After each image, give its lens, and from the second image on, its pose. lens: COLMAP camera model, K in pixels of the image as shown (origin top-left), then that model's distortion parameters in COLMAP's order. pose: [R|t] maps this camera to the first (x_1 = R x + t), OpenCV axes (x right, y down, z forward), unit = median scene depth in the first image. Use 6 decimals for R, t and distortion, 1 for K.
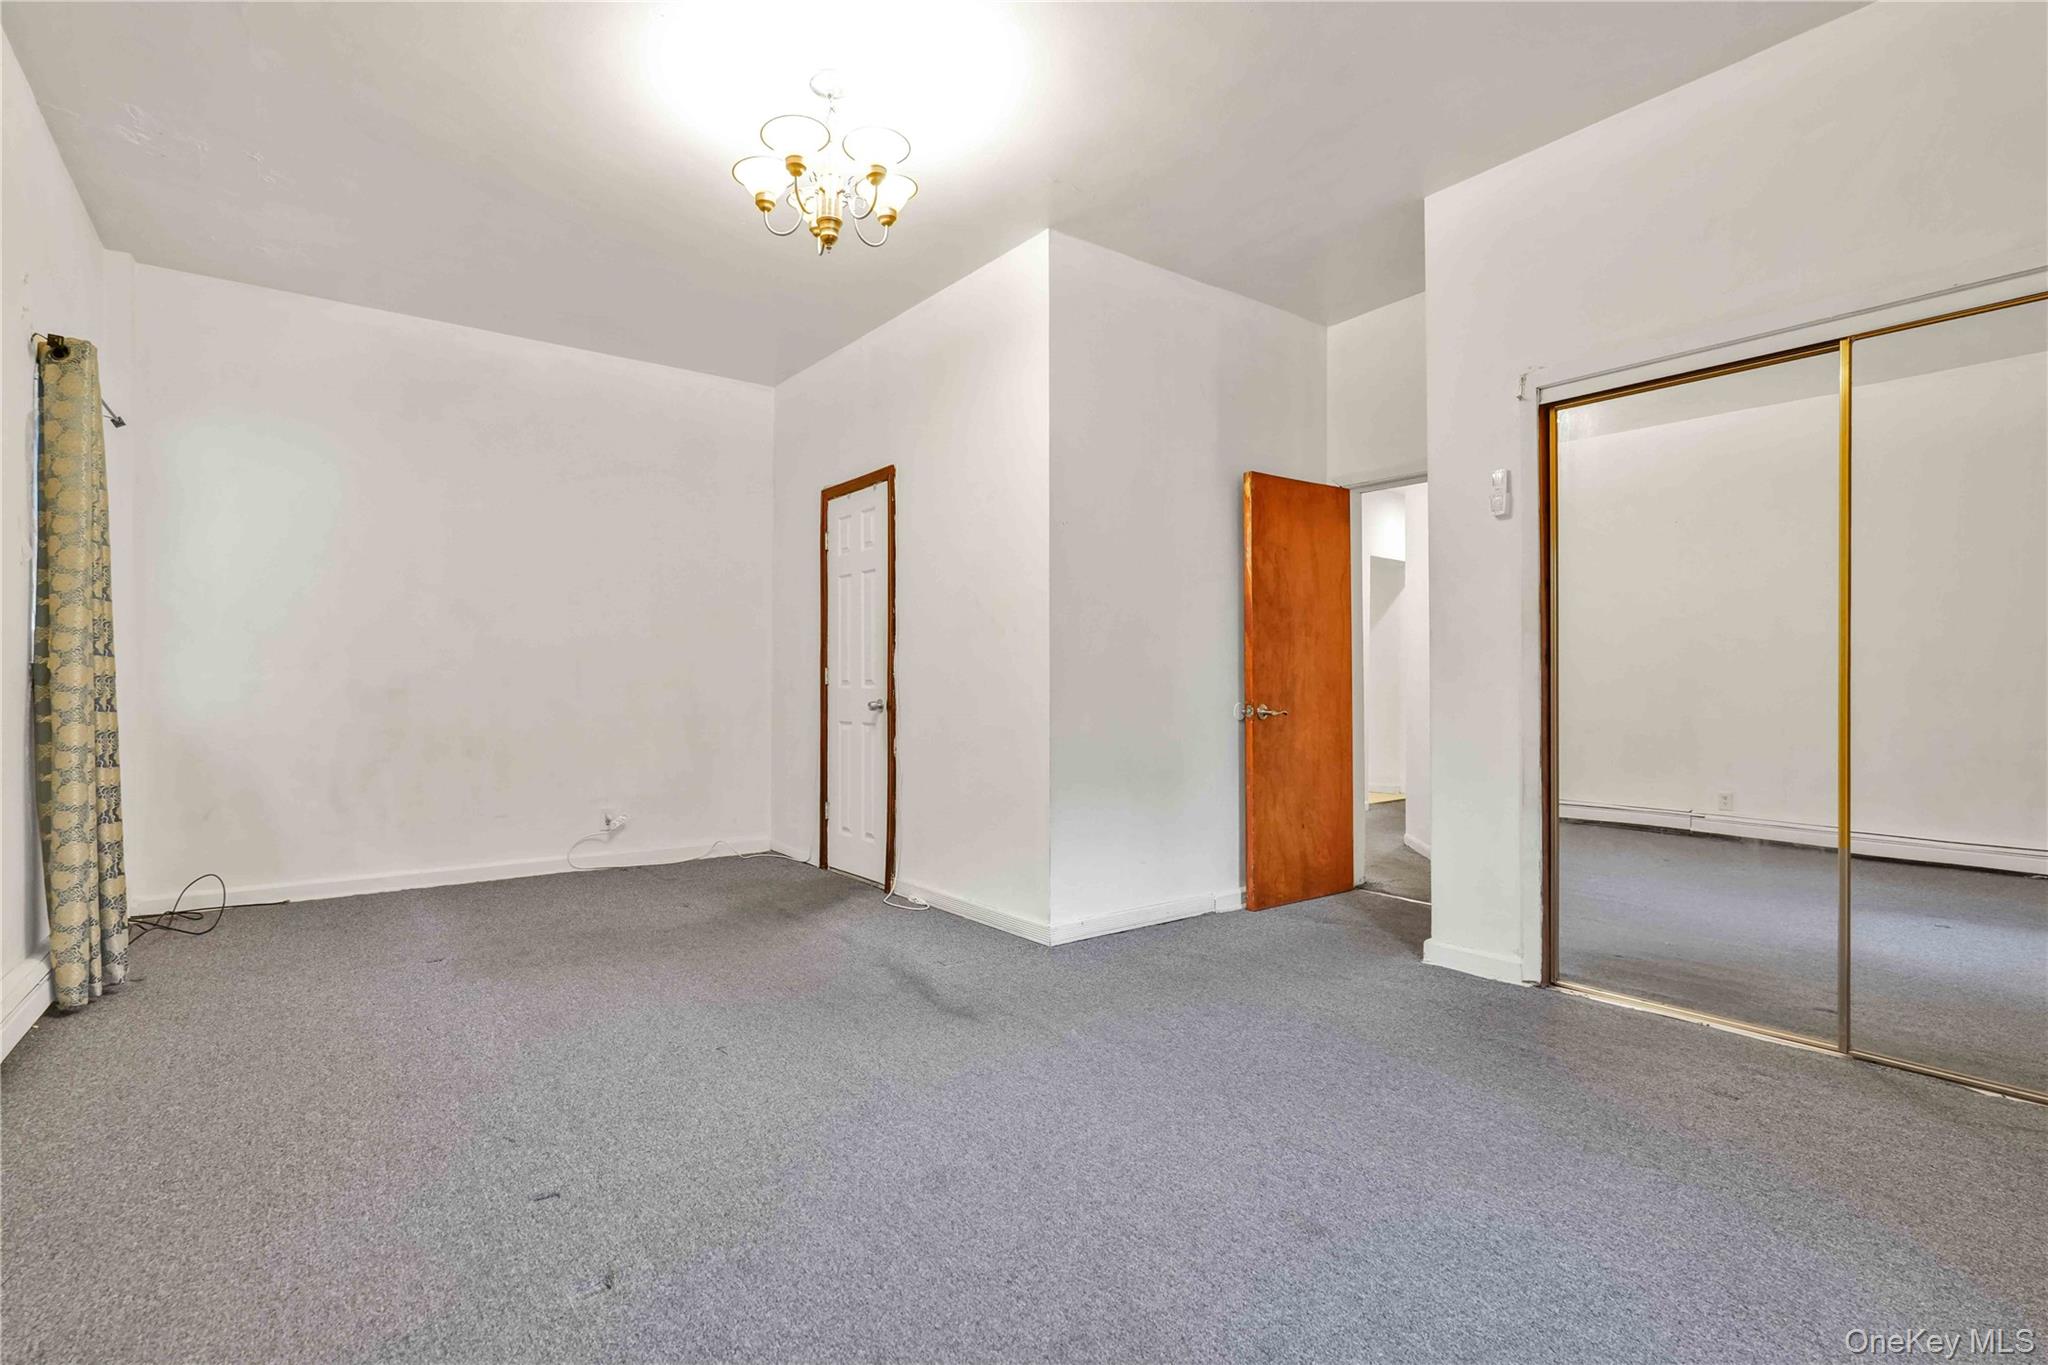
lens RADIAL K [[905.4, 0, 1005.7], [0, 905.4, 690.2], [0, 0, 1]] dist [0.002455, 0.001220]
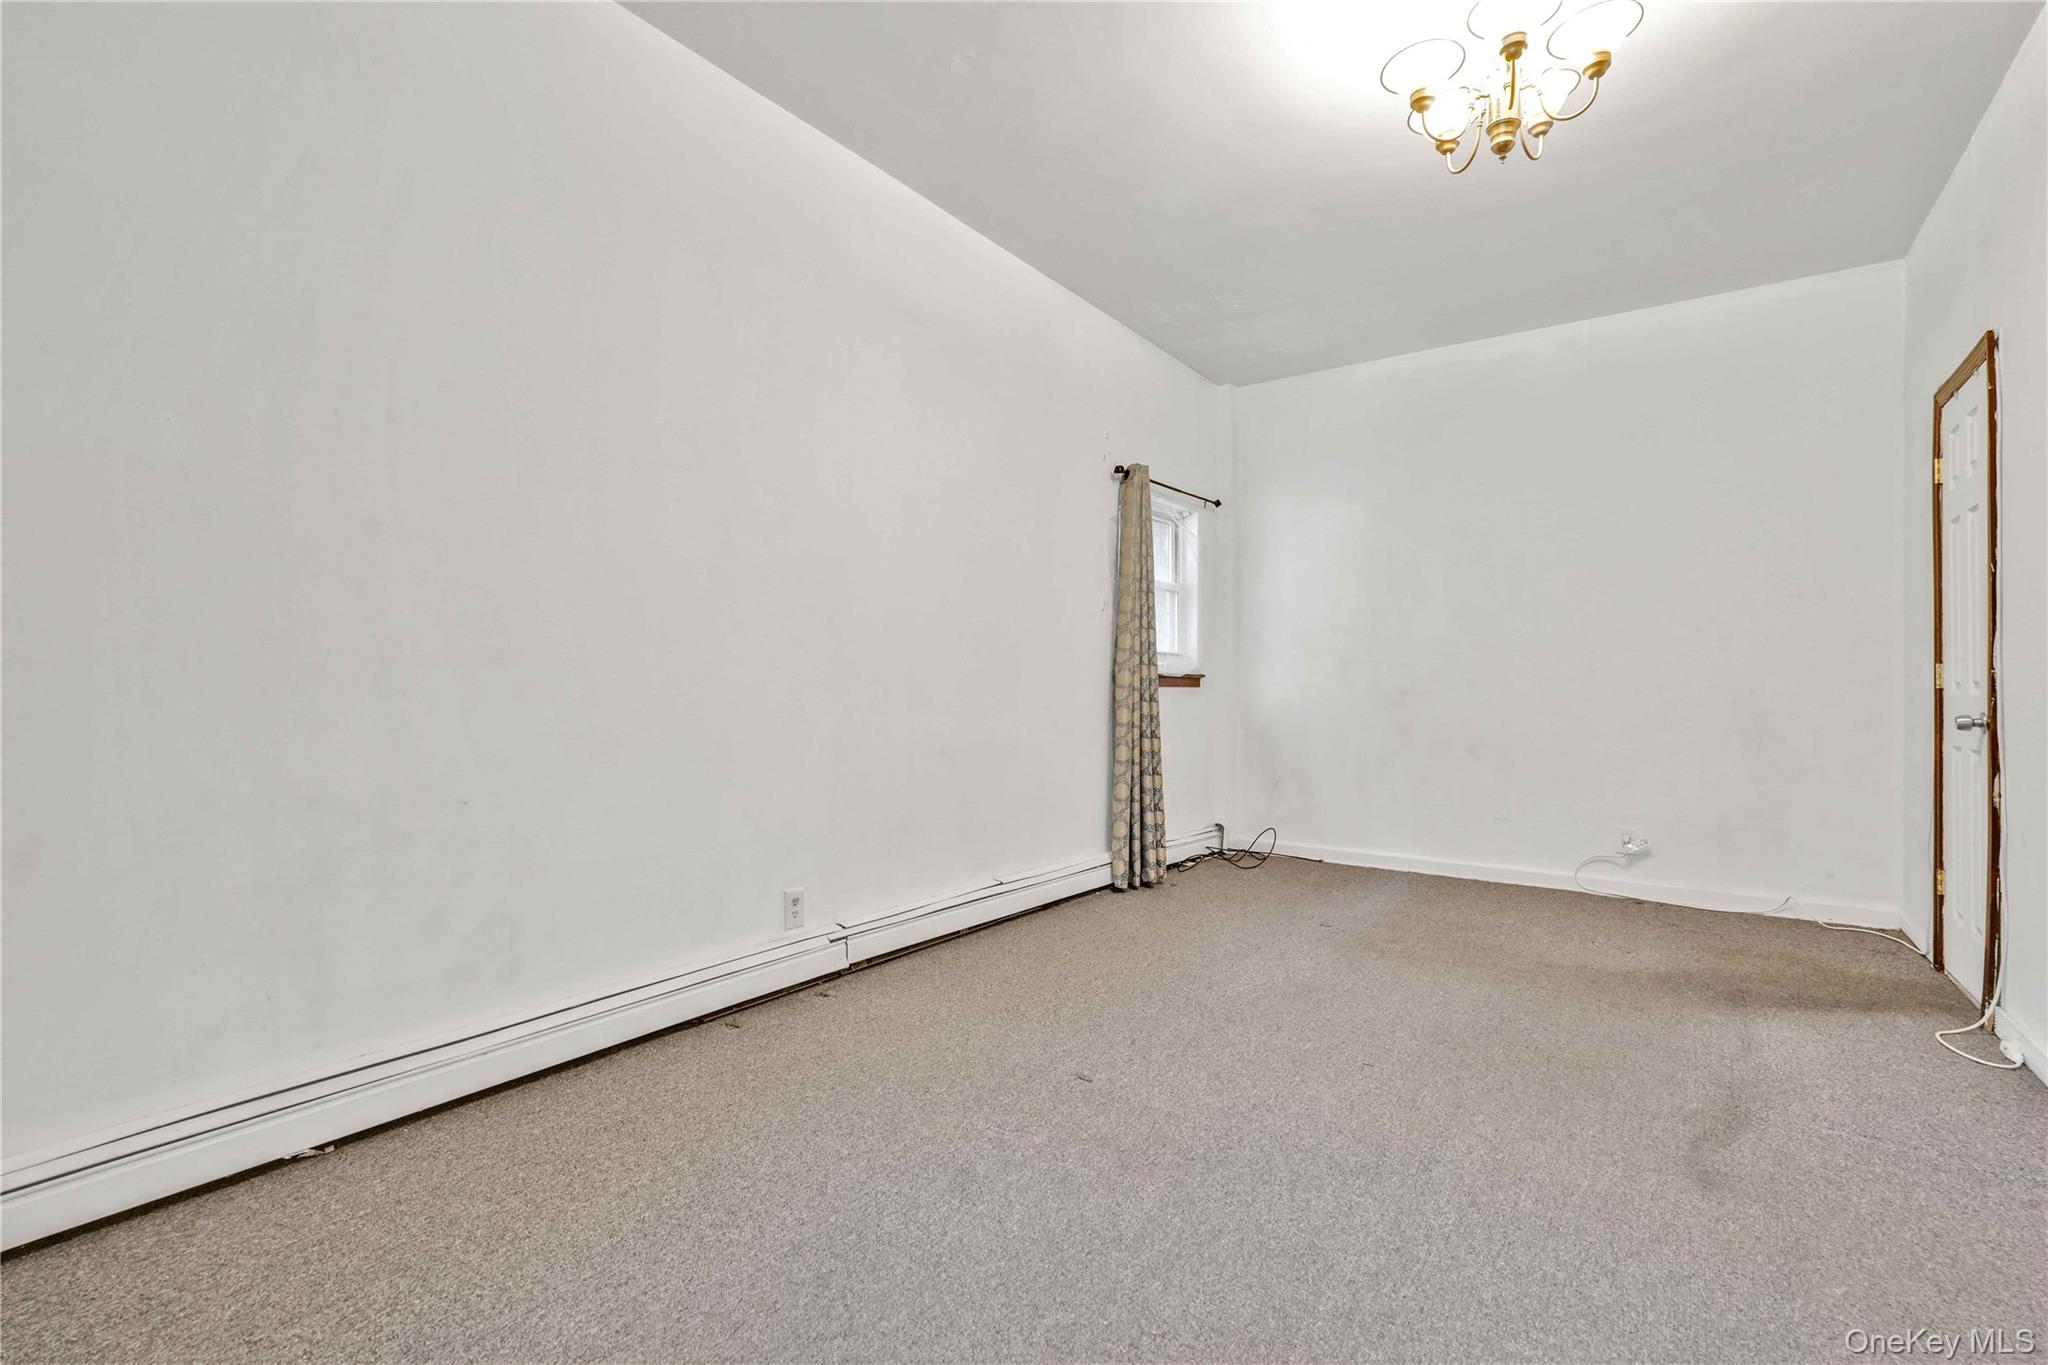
lens RADIAL K [[949.4, 0, 1020.3], [0, 949.4, 684.2], [0, 0, 1]] dist [-0.001888, 0.000349]
pose [[0.317268, 0.001388, -0.948335, 0.388708], [-0.012373, 0.999920, -0.002675, 0.001131], [0.948255, 0.012583, 0.317260, 0.250003]]
